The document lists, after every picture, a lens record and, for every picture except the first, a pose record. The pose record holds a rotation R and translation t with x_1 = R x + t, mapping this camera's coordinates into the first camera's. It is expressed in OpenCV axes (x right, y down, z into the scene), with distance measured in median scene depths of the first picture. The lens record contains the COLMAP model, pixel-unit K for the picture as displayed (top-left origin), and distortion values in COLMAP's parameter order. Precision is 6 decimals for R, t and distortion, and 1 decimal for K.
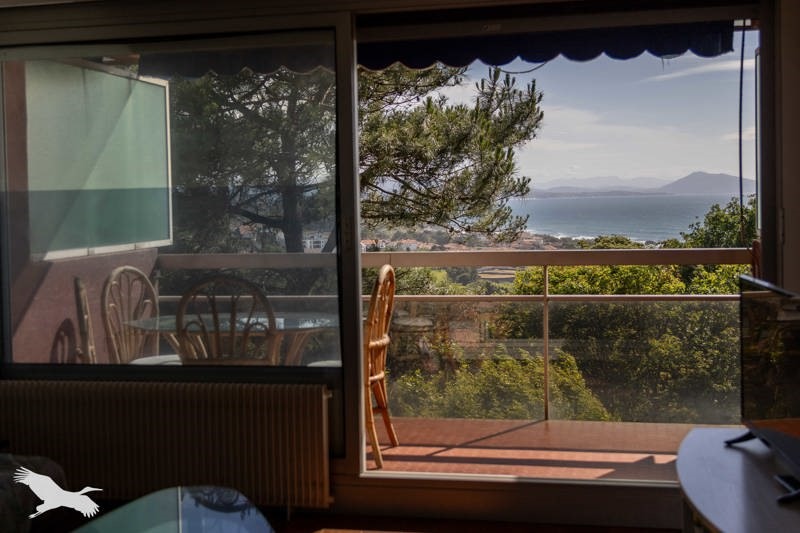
lens RADIAL K [[1119.8, 0, 398.0], [0, 1119.8, 260.6], [0, 0, 1]] dist [0.073666, 0.000000]
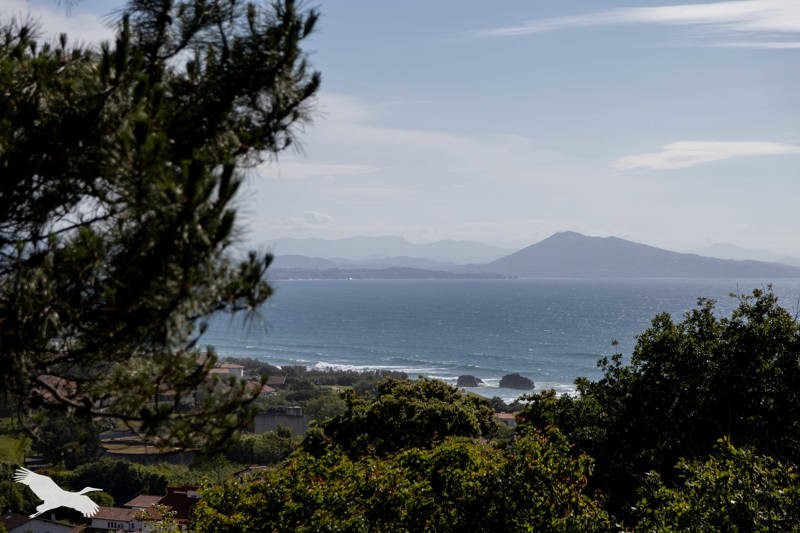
lens RADIAL K [[2468.6, 0, 397.4], [0, 2468.6, 265.8], [0, 0, 1]] dist [0.388299, 0.000000]
pose [[0.981830, 0.024809, 0.188134, 0.015798], [-0.013342, 0.997989, -0.061973, -0.029847], [-0.189293, 0.058337, 0.980186, 0.310522]]
